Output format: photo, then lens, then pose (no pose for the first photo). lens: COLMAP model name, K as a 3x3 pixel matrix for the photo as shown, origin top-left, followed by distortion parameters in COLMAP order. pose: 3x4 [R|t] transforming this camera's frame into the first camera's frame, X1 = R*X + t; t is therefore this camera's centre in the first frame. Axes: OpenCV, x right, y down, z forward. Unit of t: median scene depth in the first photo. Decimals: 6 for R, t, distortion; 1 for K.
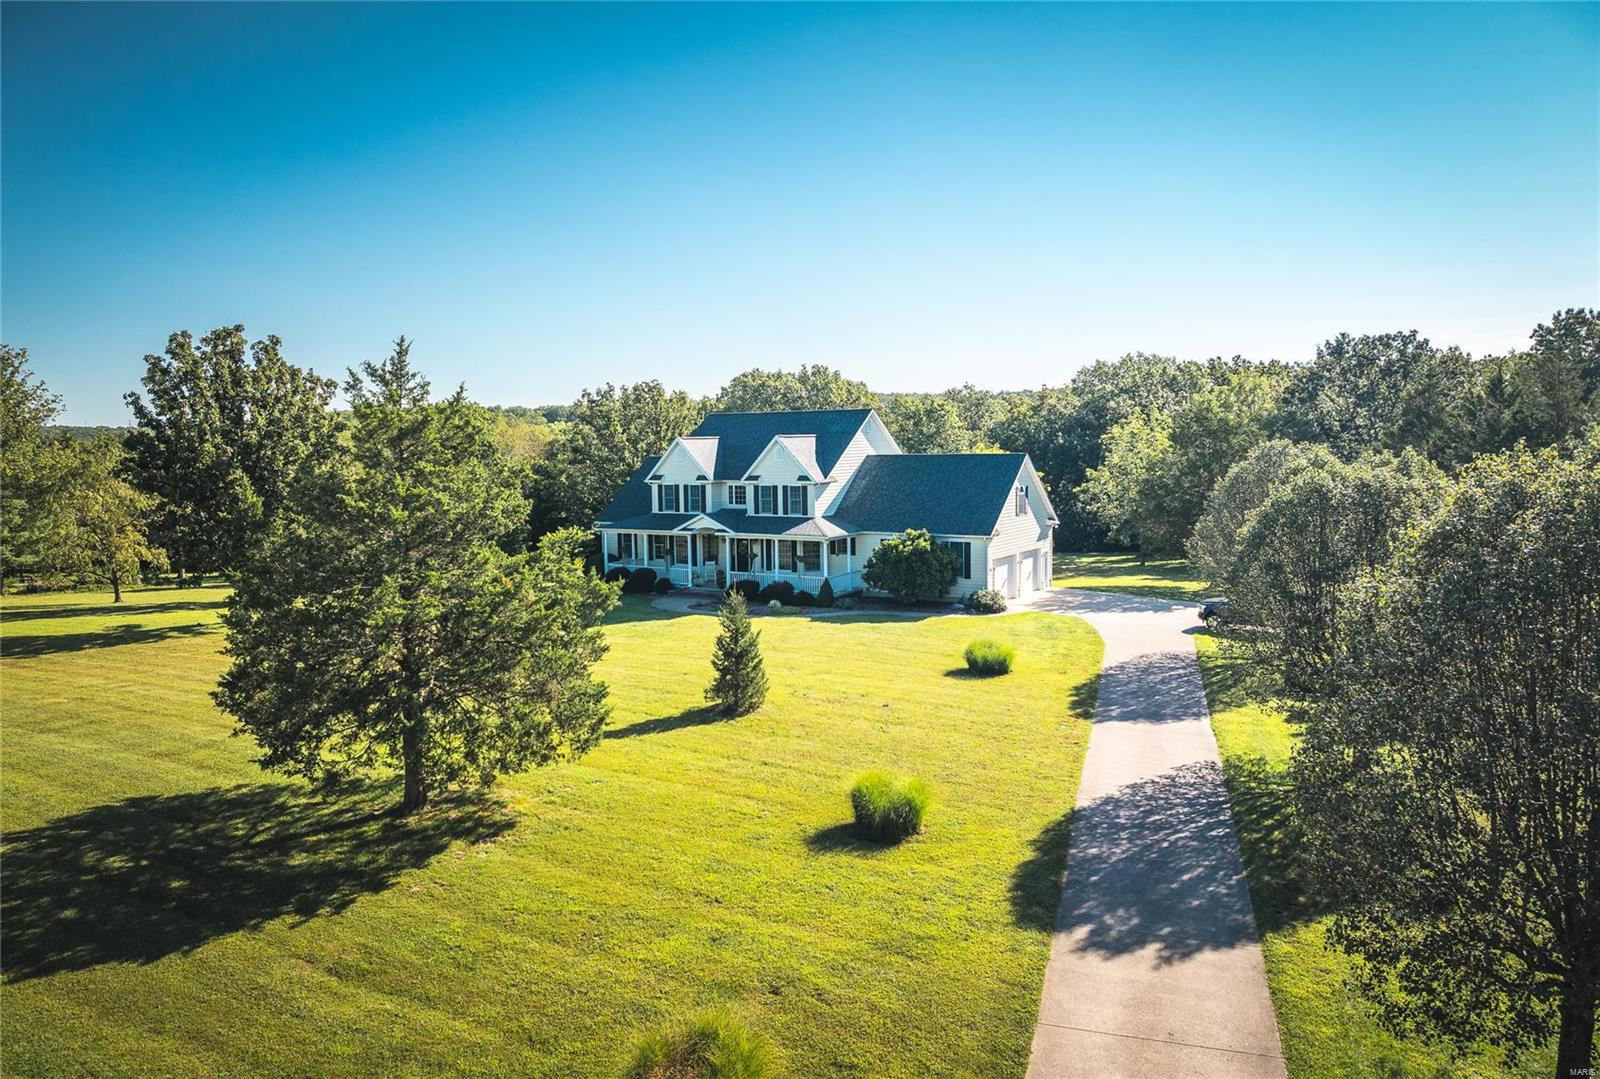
lens RADIAL K [[1126.6, 0, 798.5], [0, 1126.6, 538.0], [0, 0, 1]] dist [-0.033596, -0.010990]
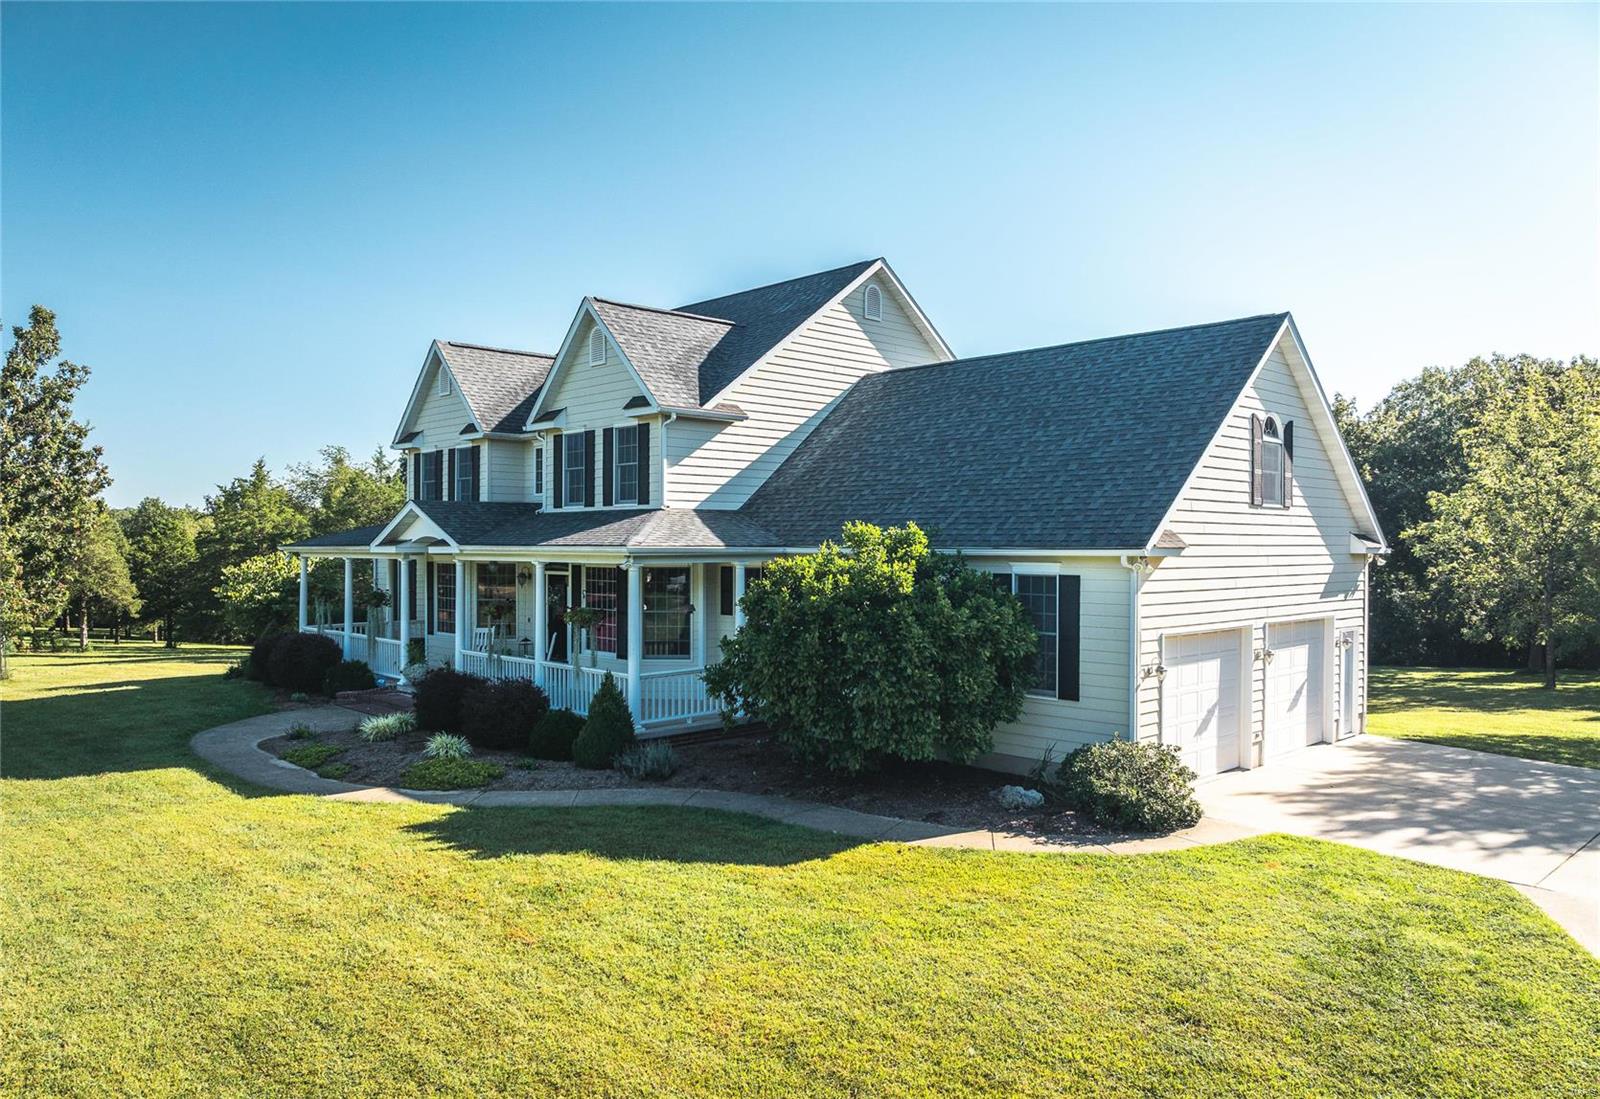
lens RADIAL K [[1137.8, 0, 800.3], [0, 1137.8, 548.3], [0, 0, 1]] dist [-0.049360, 0.016782]
pose [[0.973593, 0.019037, -0.227496, 0.140725], [-0.038267, 0.996026, -0.080423, 0.022052], [0.225061, 0.087005, 0.970452, 0.656116]]
